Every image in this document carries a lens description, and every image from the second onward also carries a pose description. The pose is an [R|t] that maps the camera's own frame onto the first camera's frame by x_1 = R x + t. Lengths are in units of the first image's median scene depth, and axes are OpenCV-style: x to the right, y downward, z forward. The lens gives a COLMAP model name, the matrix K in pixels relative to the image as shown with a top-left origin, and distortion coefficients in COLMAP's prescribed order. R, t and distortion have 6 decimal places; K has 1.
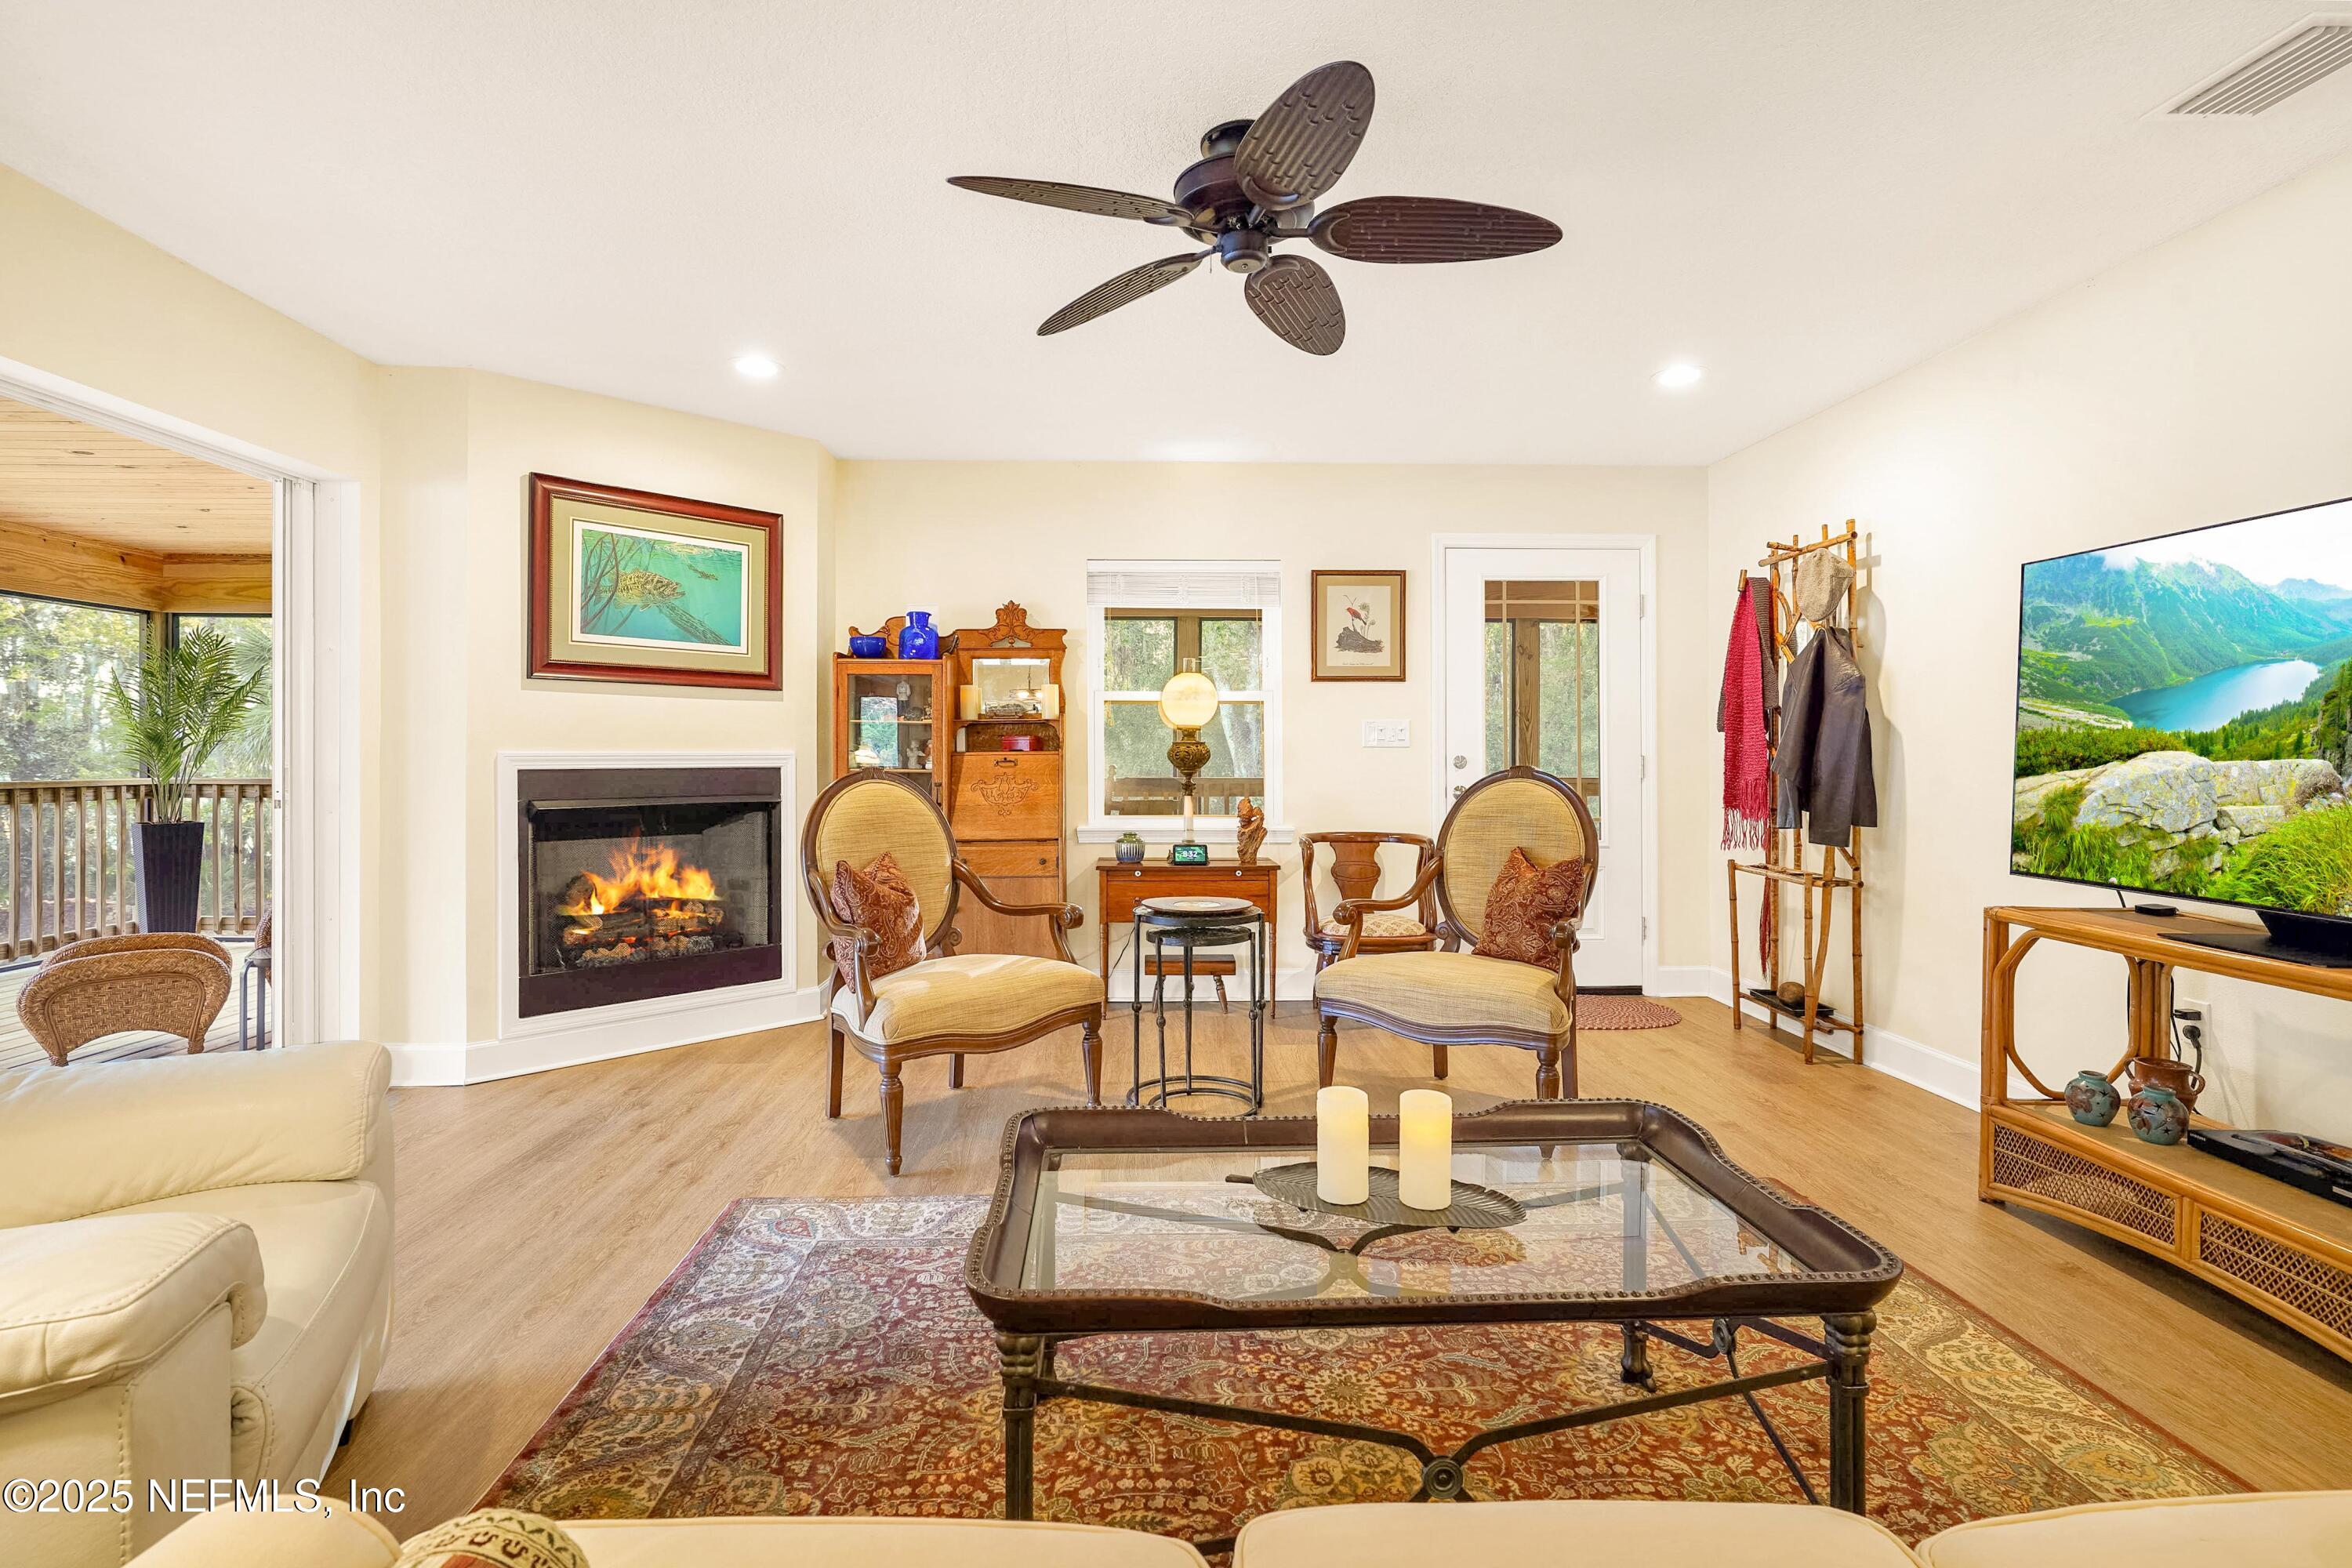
lens RADIAL K [[1137.1, 0, 1173.6], [0, 1137.1, 763.1], [0, 0, 1]] dist [-0.014942, 0.000333]
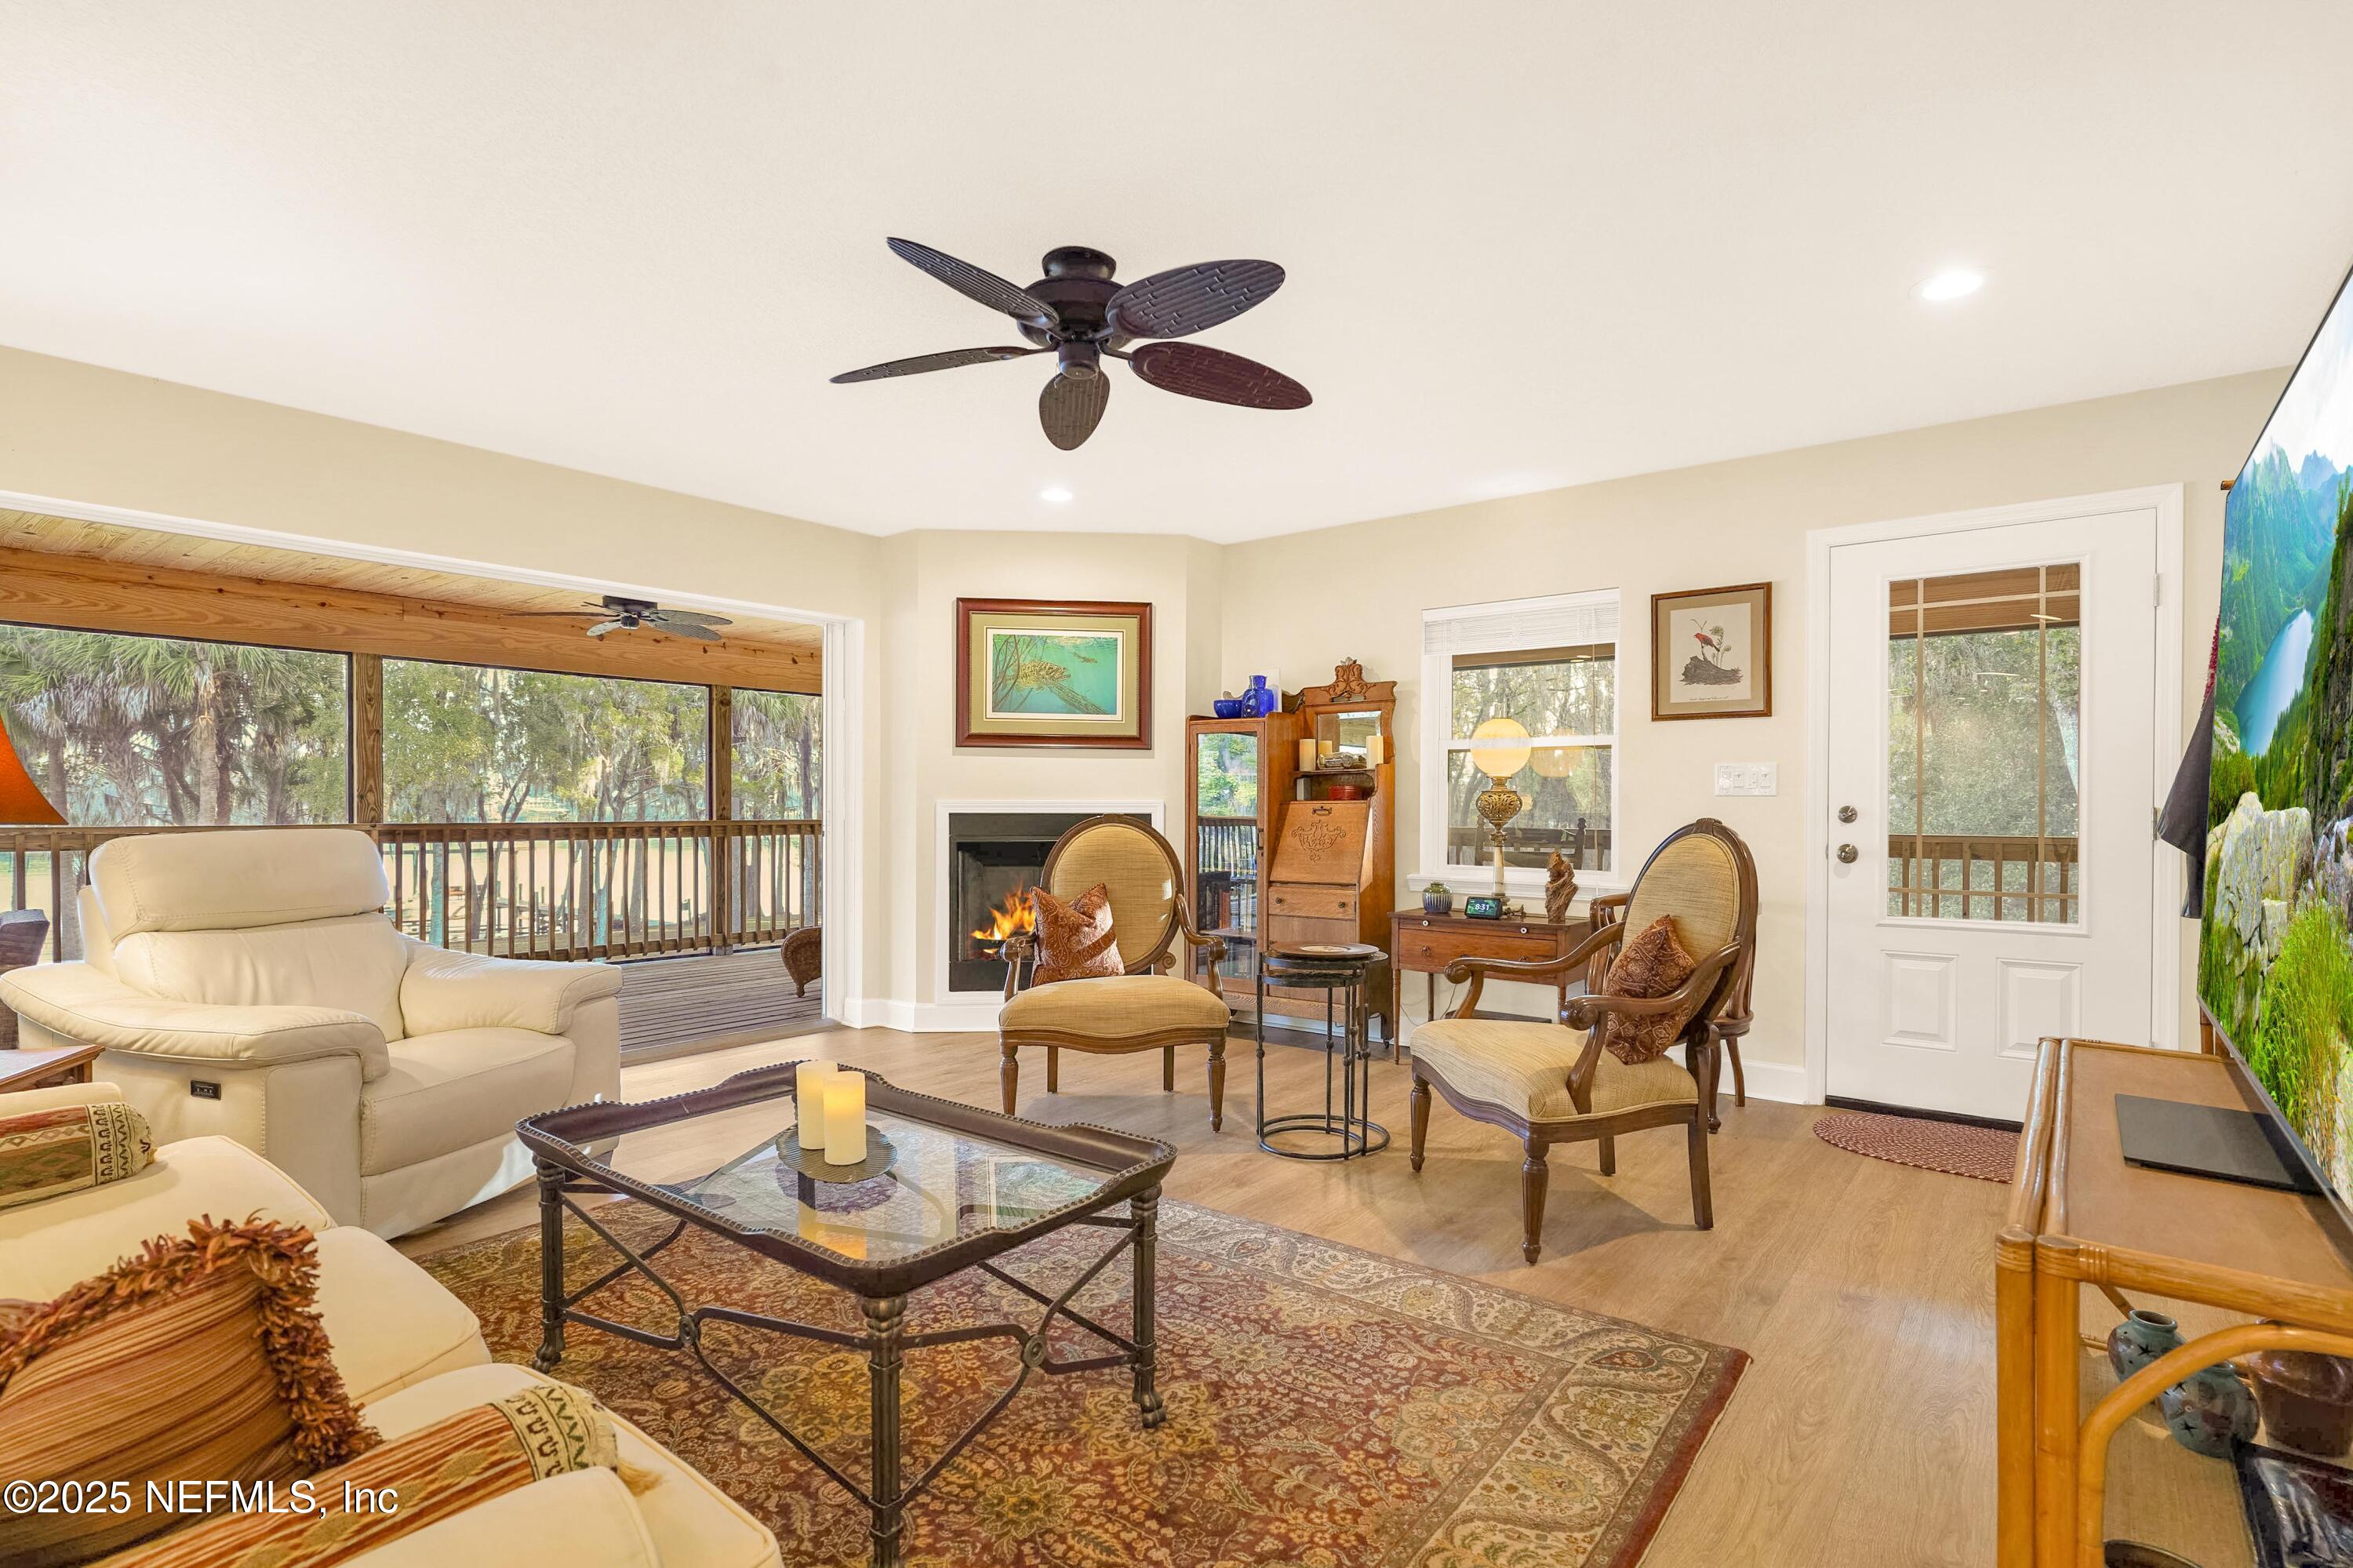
lens RADIAL K [[1137.6, 0, 1175.7], [0, 1137.6, 808.6], [0, 0, 1]] dist [-0.014942, 0.000333]
pose [[0.759848, 0.004677, -0.650084, 0.429511], [-0.008918, 0.999955, -0.003230, 0.001998], [0.650039, 0.008252, 0.759856, 0.097215]]
